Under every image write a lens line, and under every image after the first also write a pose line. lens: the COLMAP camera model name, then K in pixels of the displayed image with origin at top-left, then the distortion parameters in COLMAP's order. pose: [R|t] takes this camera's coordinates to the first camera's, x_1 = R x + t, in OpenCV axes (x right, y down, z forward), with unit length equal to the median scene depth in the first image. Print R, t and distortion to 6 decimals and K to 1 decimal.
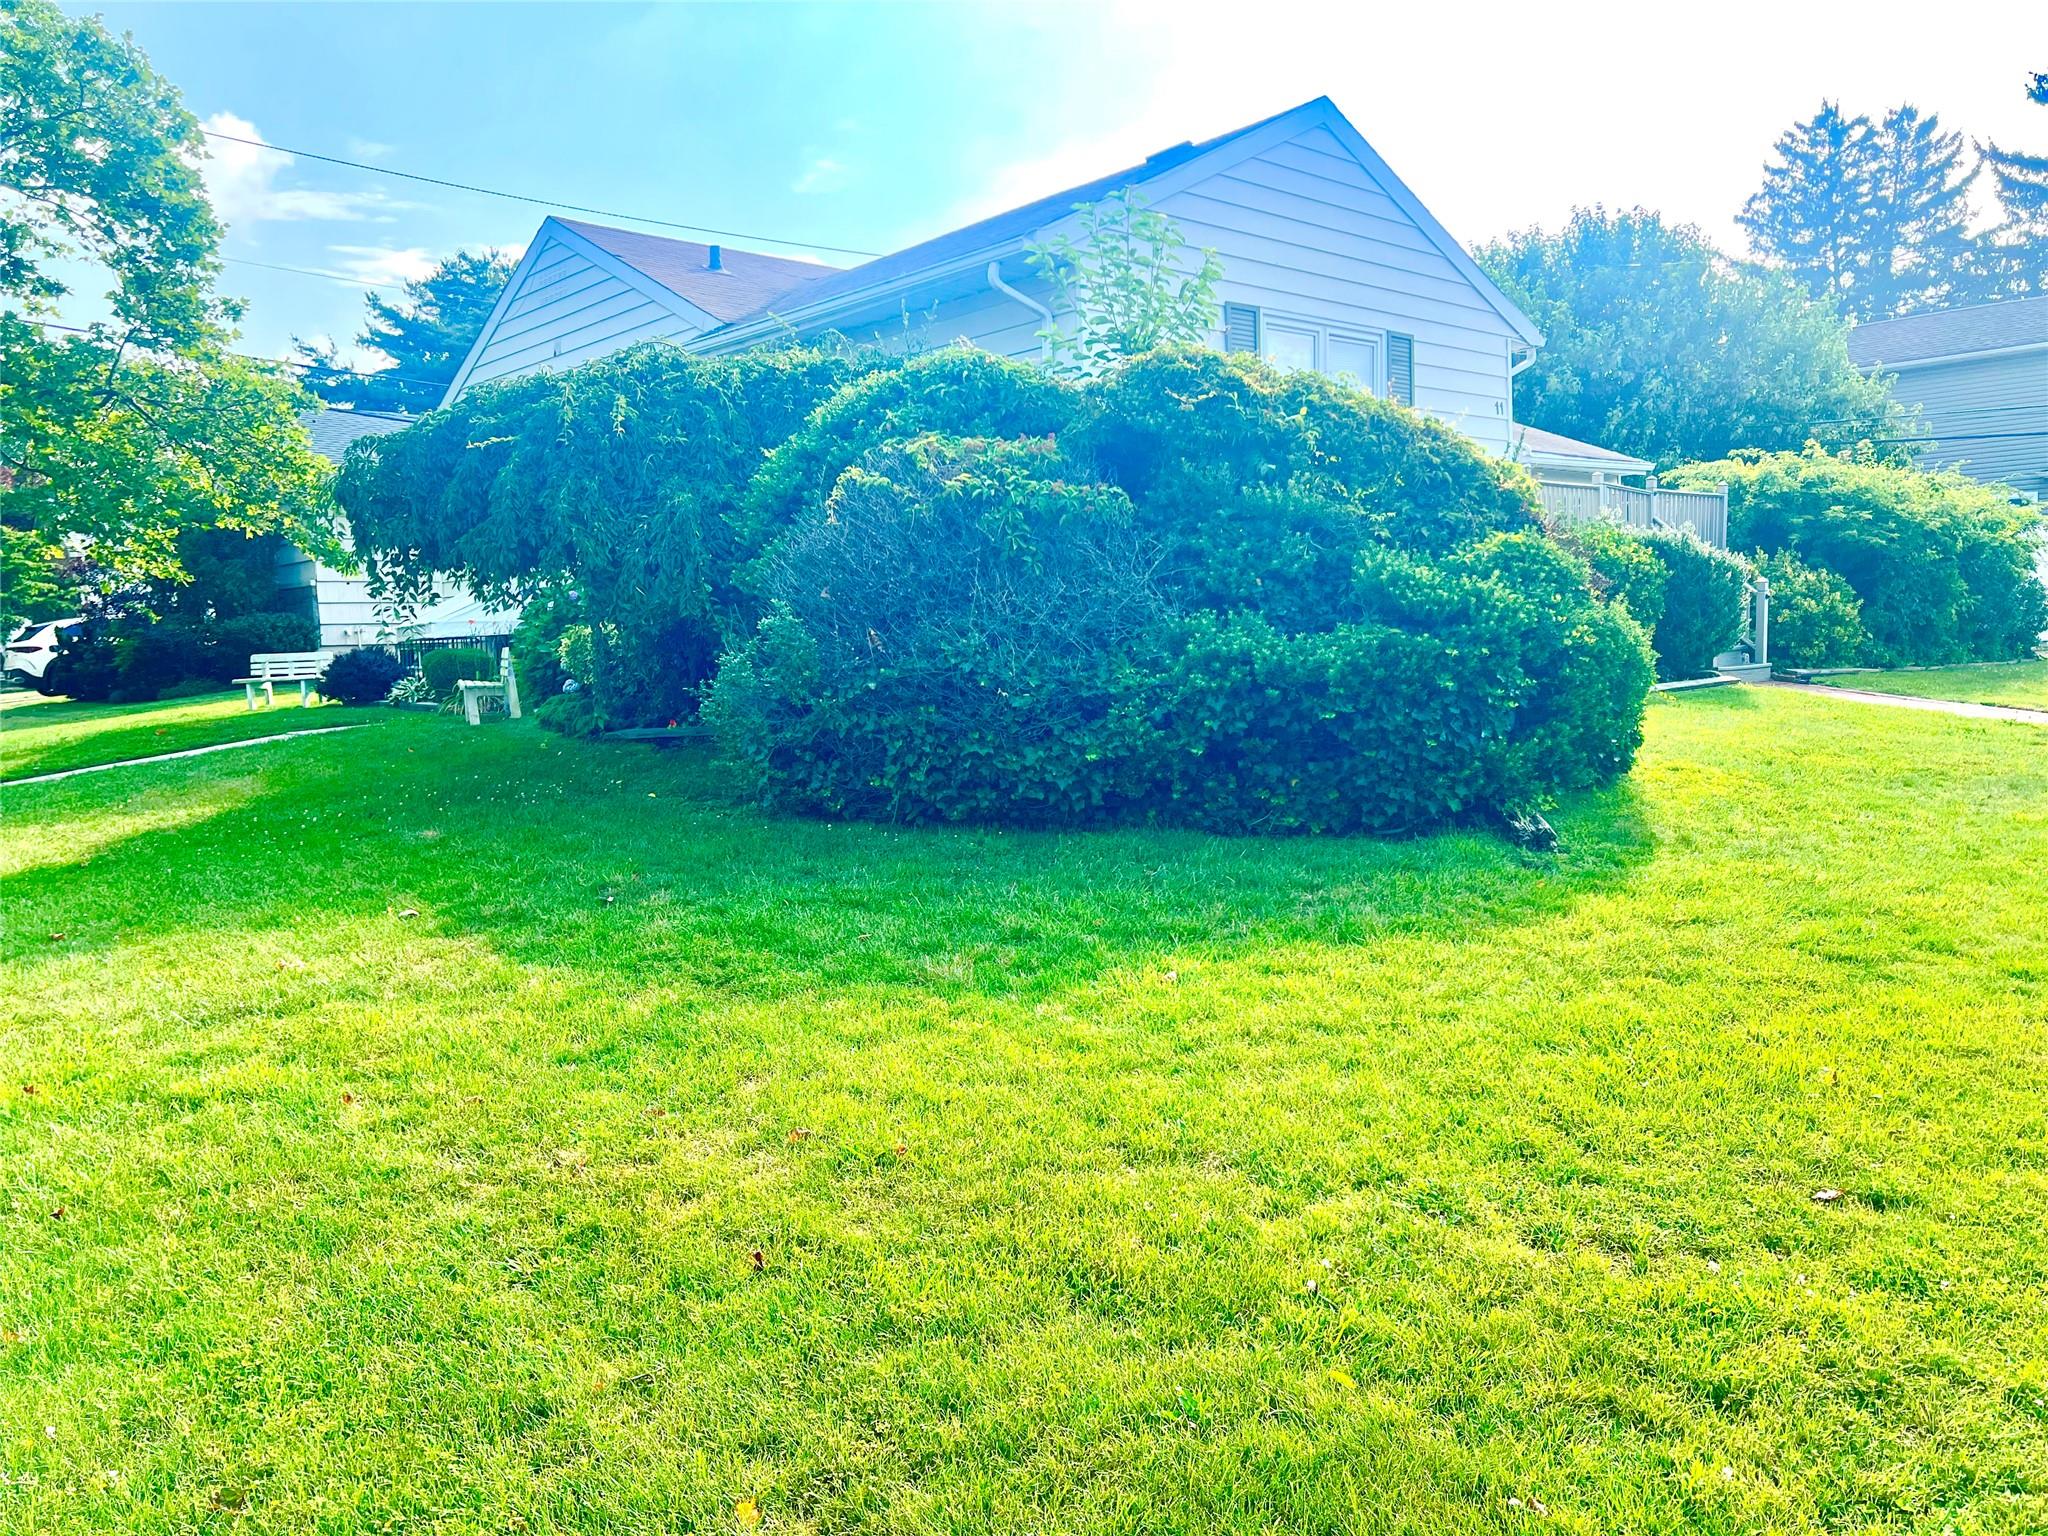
lens RADIAL K [[1526.7, 0, 1024.0], [0, 1526.7, 768.0], [0, 0, 1]] dist [0.001625, -0.000469]
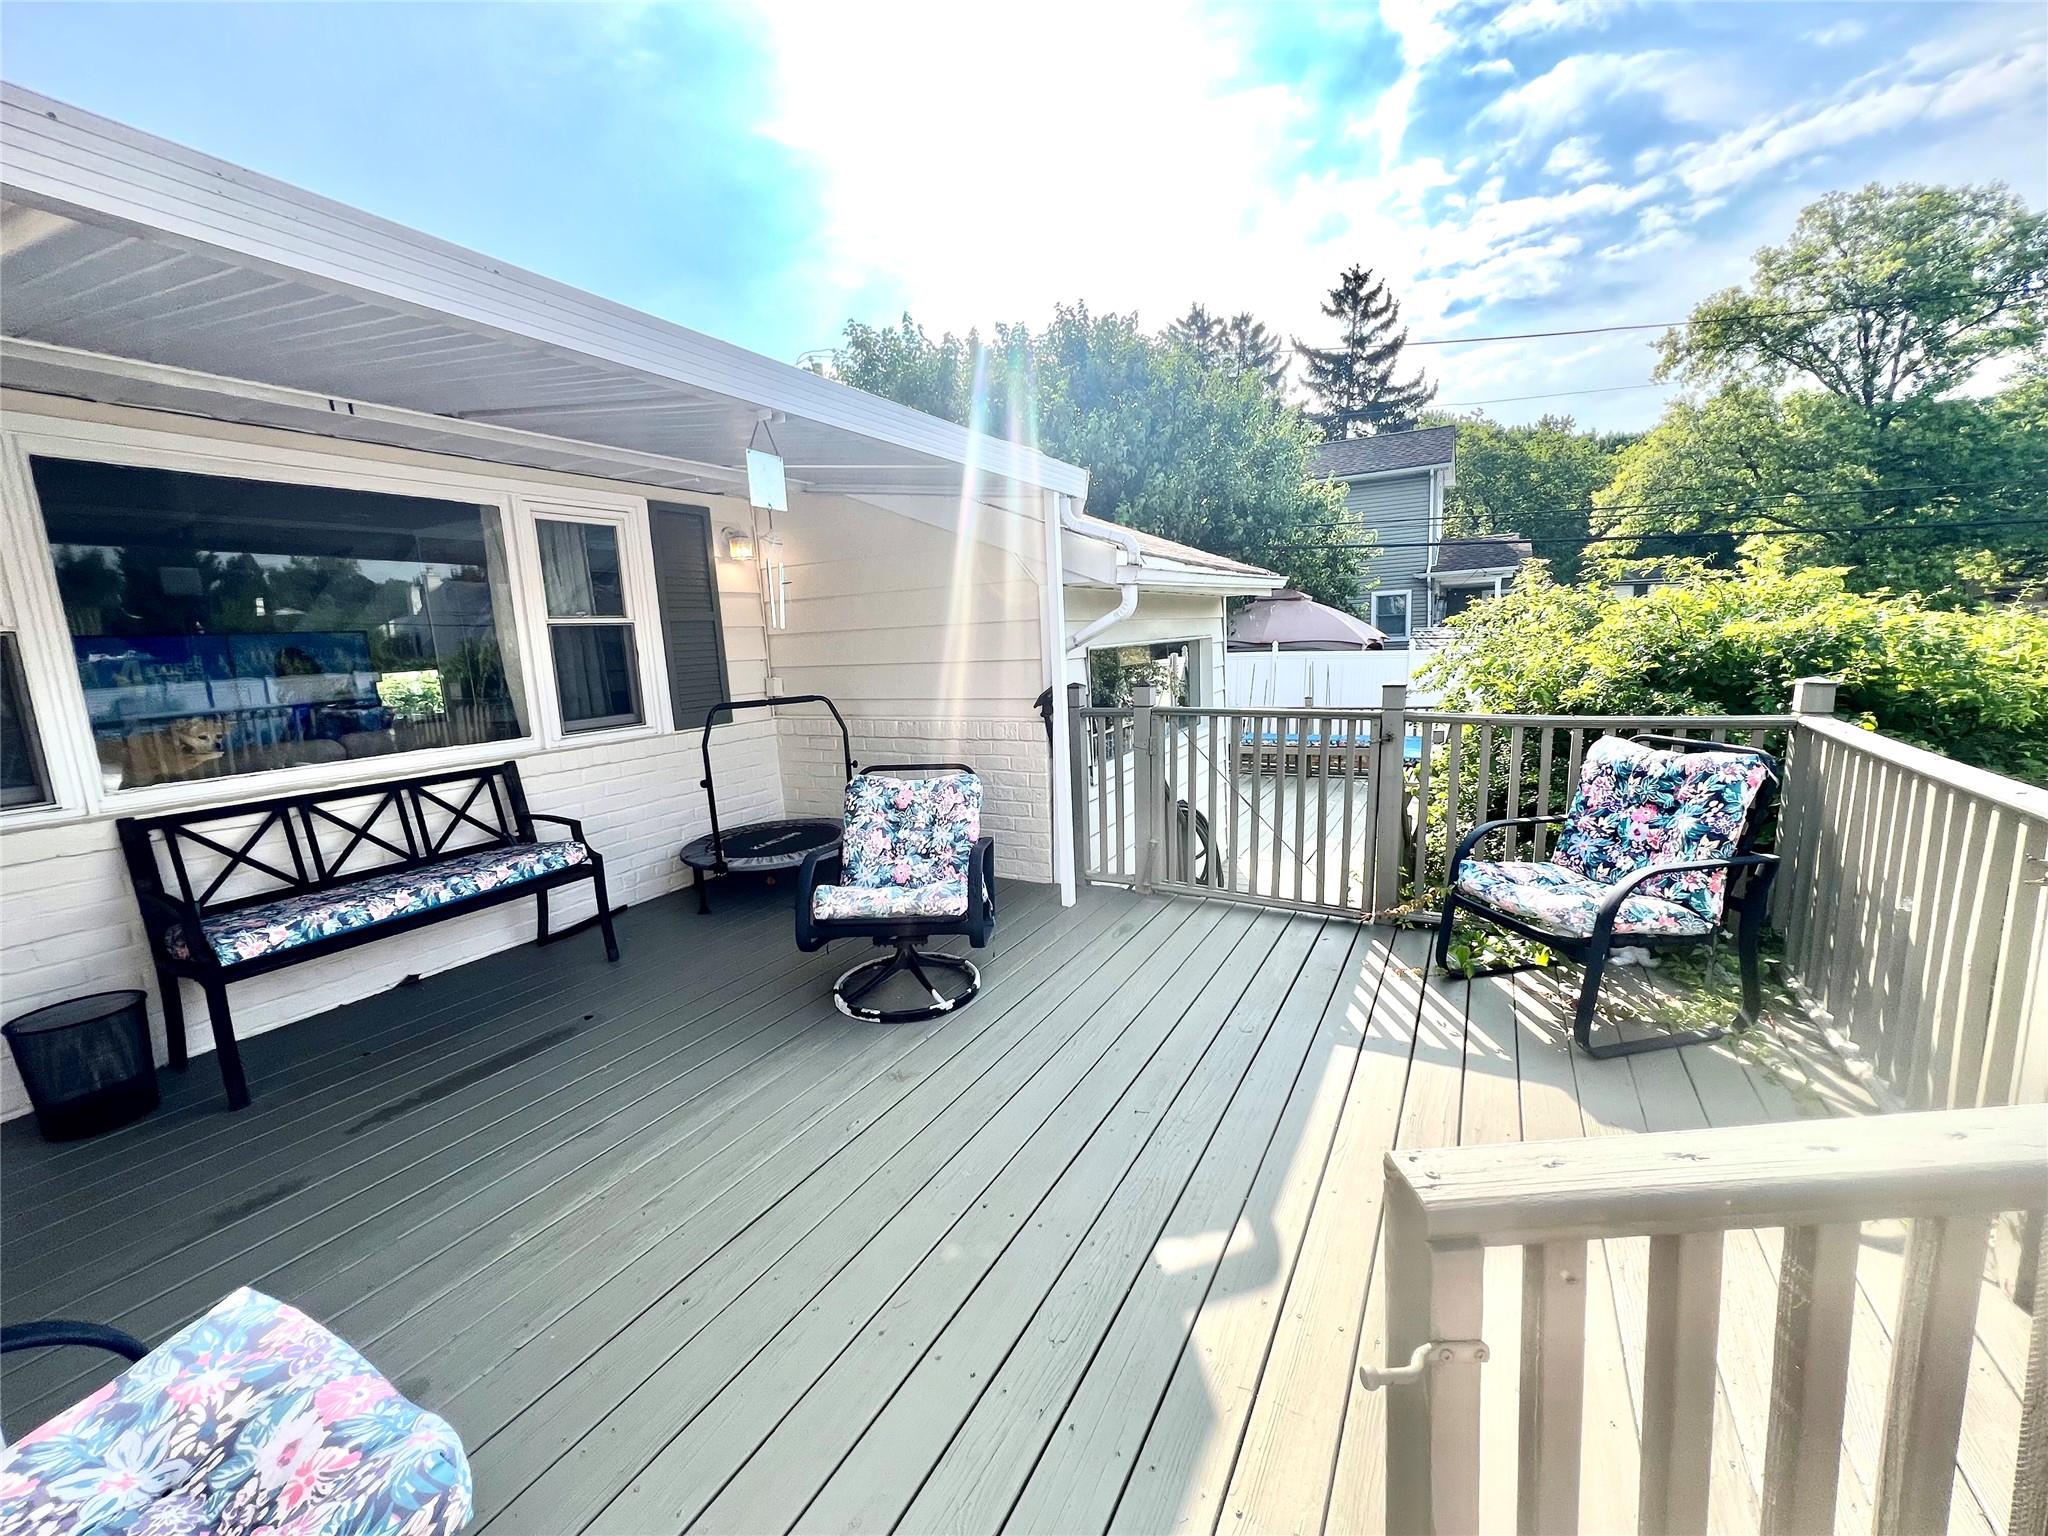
lens RADIAL K [[821.5, 0, 1024.0], [0, 821.5, 768.0], [0, 0, 1]] dist [0.000746, 0.000285]
pose [[0.942118, -0.072366, 0.327380, 0.089948], [0.053279, 0.996335, 0.066910, -0.064614], [-0.331022, -0.045594, 0.942521, 0.310180]]
